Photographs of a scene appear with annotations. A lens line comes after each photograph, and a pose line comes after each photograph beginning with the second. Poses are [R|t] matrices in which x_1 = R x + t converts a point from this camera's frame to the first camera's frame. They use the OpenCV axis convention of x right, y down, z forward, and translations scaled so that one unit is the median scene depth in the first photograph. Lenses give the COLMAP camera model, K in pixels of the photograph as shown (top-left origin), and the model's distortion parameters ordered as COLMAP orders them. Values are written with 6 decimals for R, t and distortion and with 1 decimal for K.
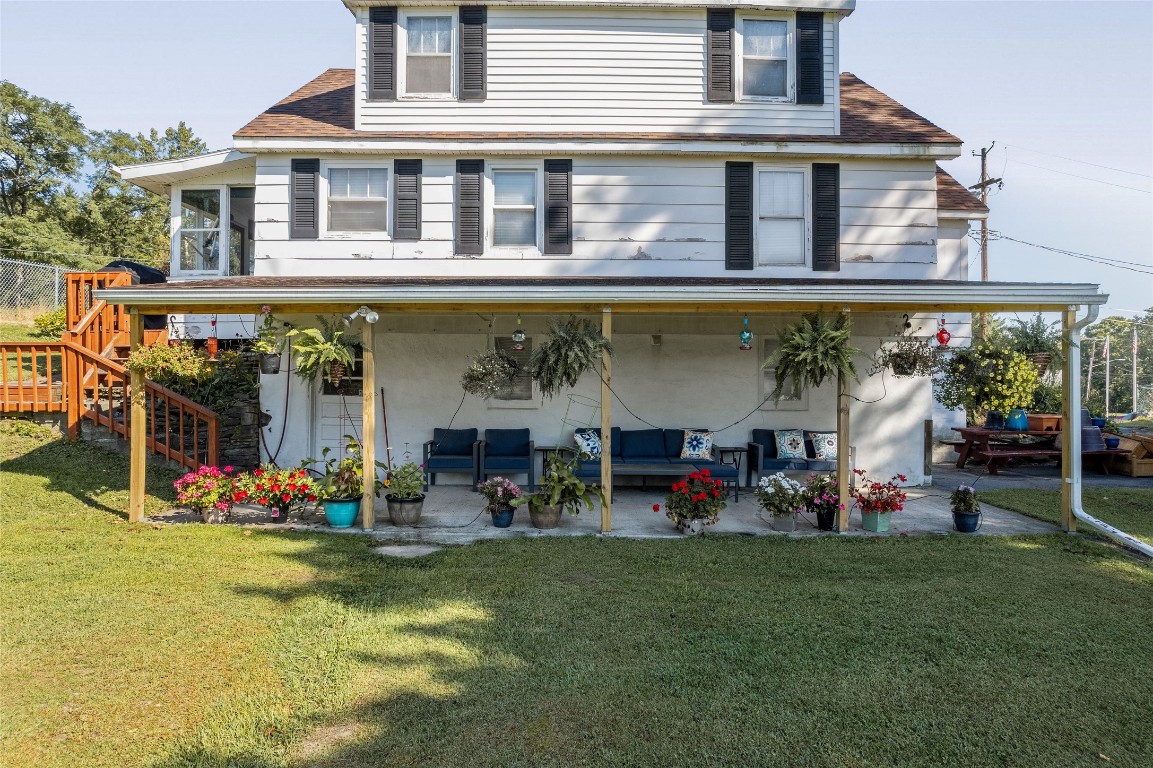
lens RADIAL K [[866.8, 0, 576.5], [0, 866.8, 384.0], [0, 0, 1]] dist [-0.097260, 0.090529]
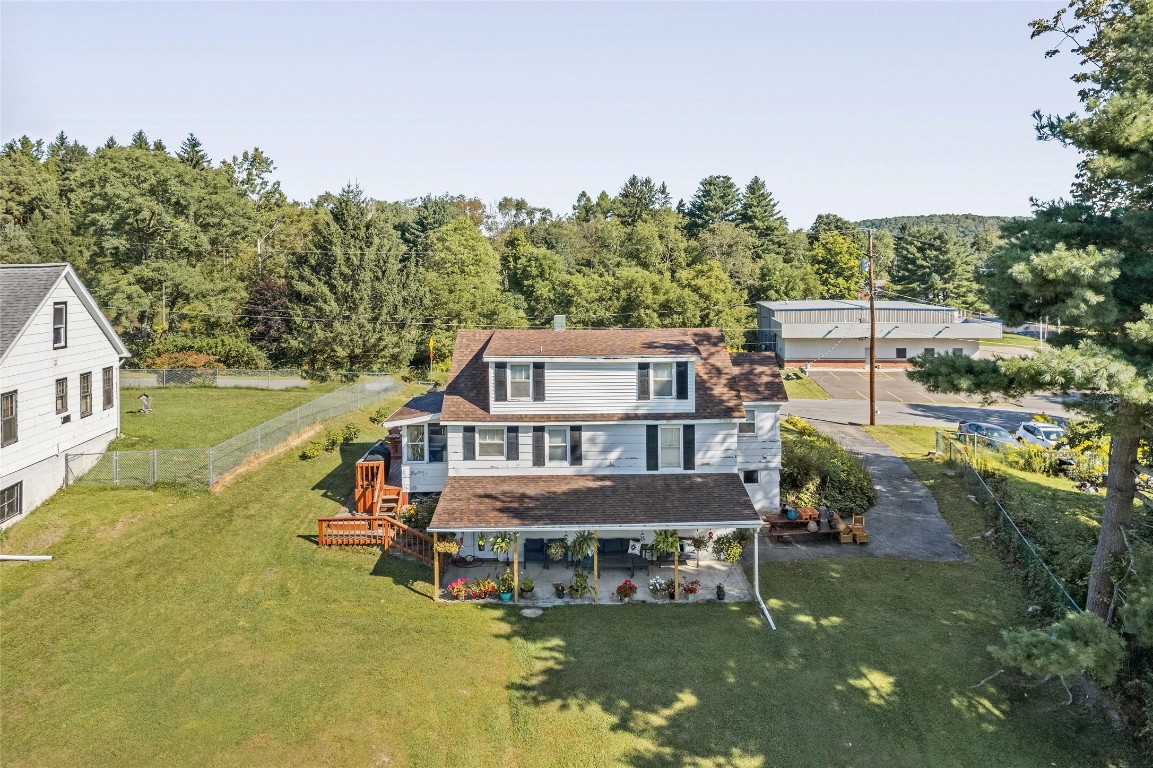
lens RADIAL K [[726.5, 0, 572.8], [0, 726.5, 345.9], [0, 0, 1]] dist [-0.049436, -0.000300]
pose [[0.999840, -0.014450, -0.010505, -0.005419], [0.014463, 0.999895, 0.001143, -0.483924], [0.010487, -0.001295, 0.999944, -1.007530]]
